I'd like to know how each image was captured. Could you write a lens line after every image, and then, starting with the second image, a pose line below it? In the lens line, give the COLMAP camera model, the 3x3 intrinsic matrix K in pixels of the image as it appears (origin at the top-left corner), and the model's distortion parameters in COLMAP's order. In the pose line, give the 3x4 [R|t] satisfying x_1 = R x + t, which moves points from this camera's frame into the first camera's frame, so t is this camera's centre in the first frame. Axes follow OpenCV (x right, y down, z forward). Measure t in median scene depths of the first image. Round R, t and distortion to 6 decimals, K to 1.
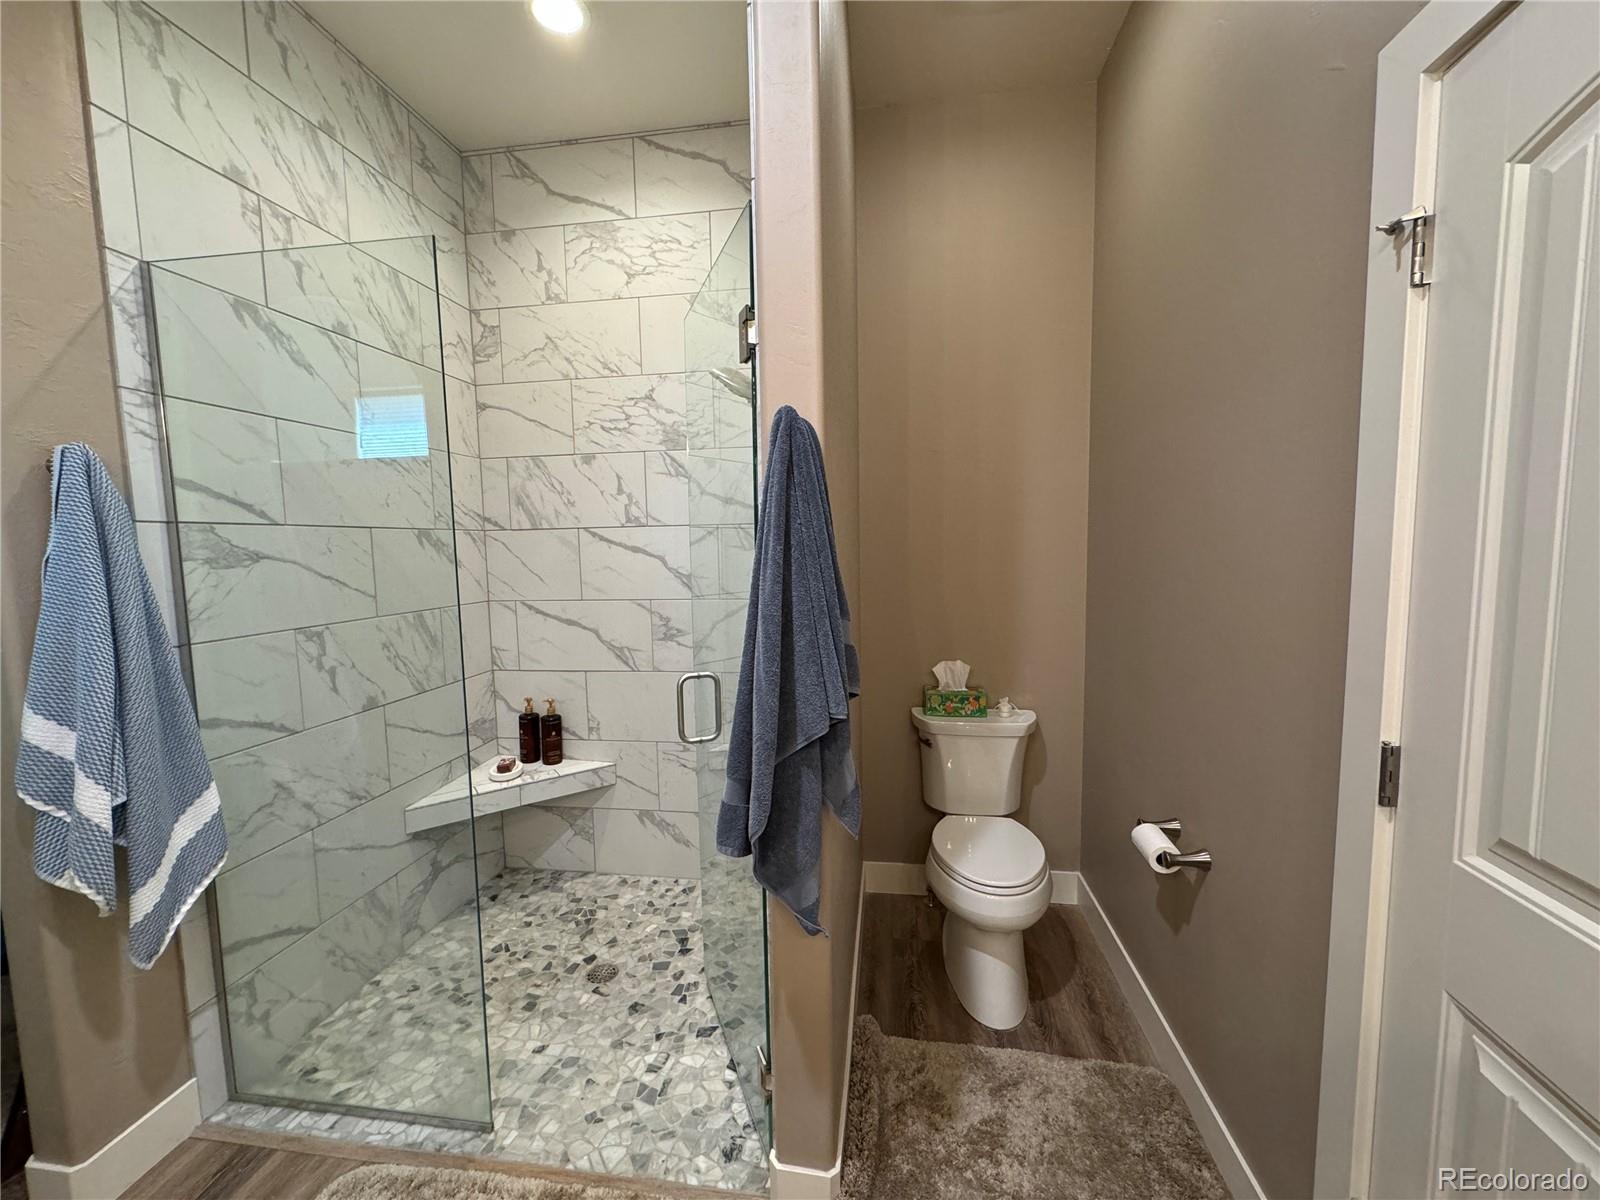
lens RADIAL K [[634.7, 0, 800.9], [0, 634.7, 598.7], [0, 0, 1]] dist [-0.002160, -0.000200]
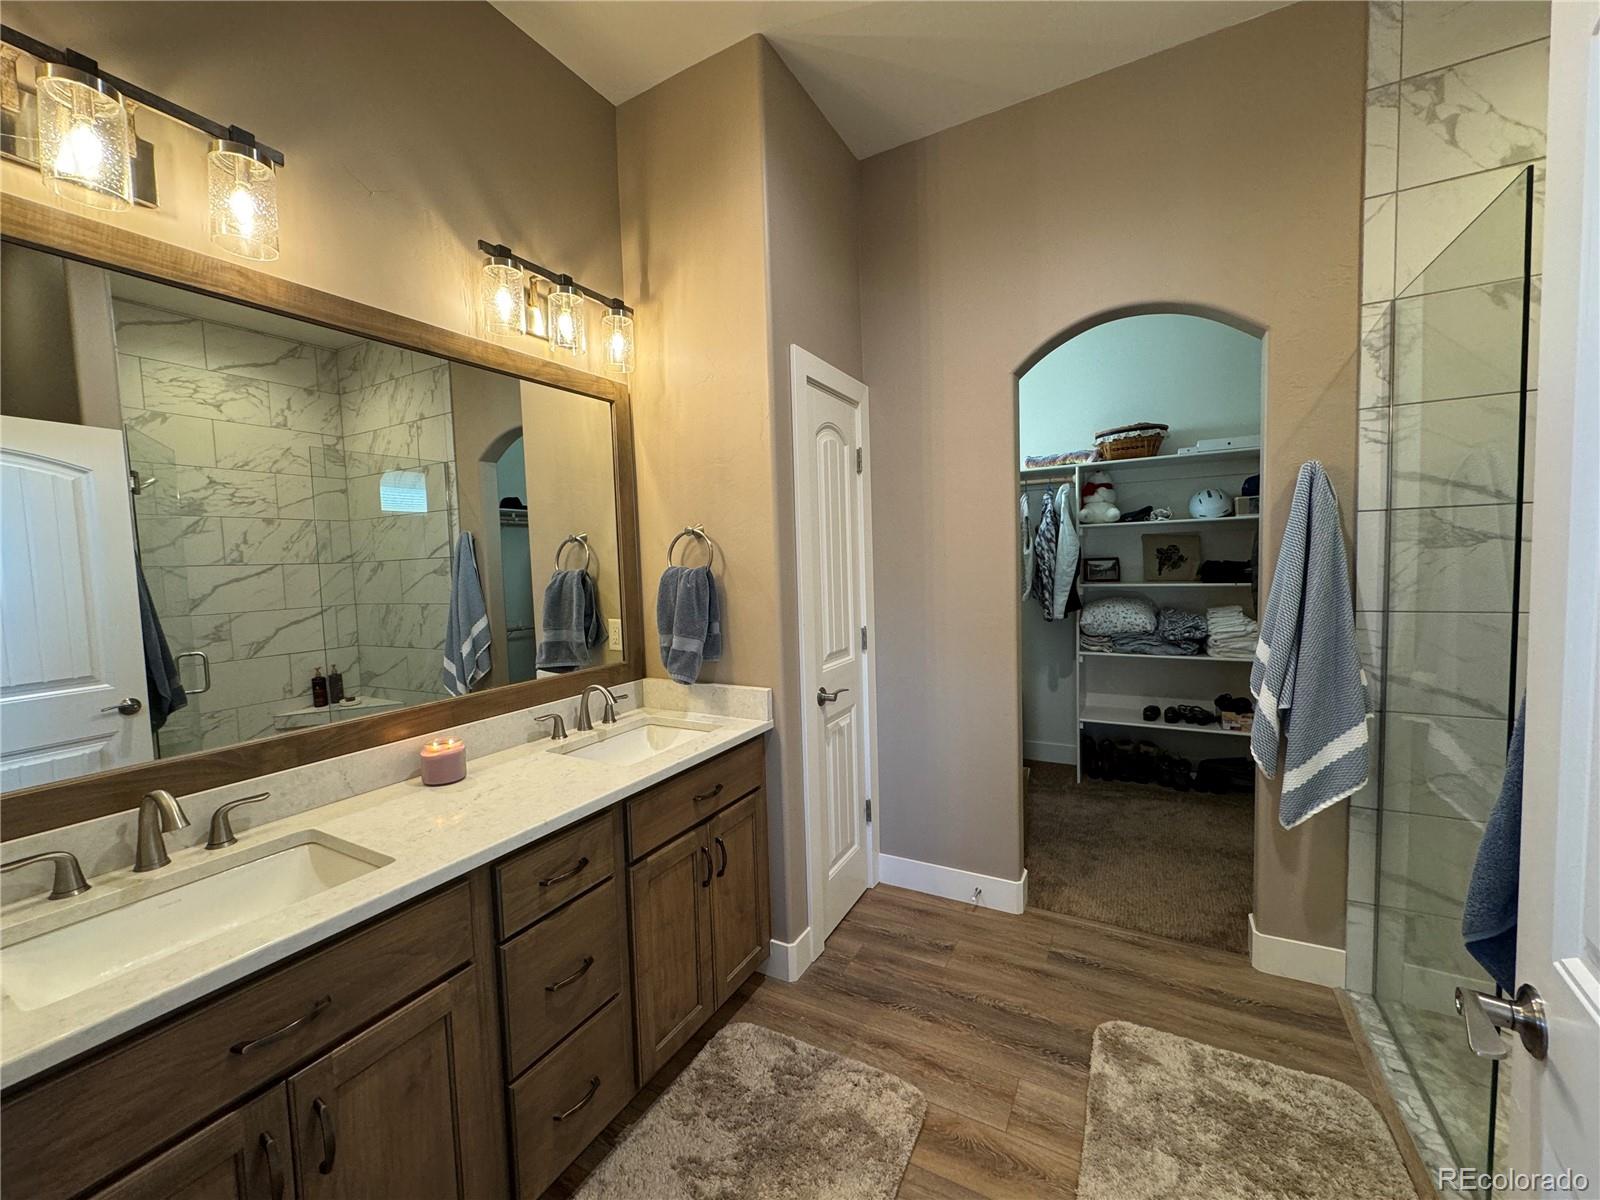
lens RADIAL K [[634.7, 0, 799.5], [0, 634.7, 599.4], [0, 0, 1]] dist [-0.002160, -0.000200]
pose [[-0.357332, 0.089007, -0.929727, 0.567109], [-0.045412, 0.992616, 0.112481, -0.034806], [0.932873, 0.082414, -0.350651, 0.381191]]
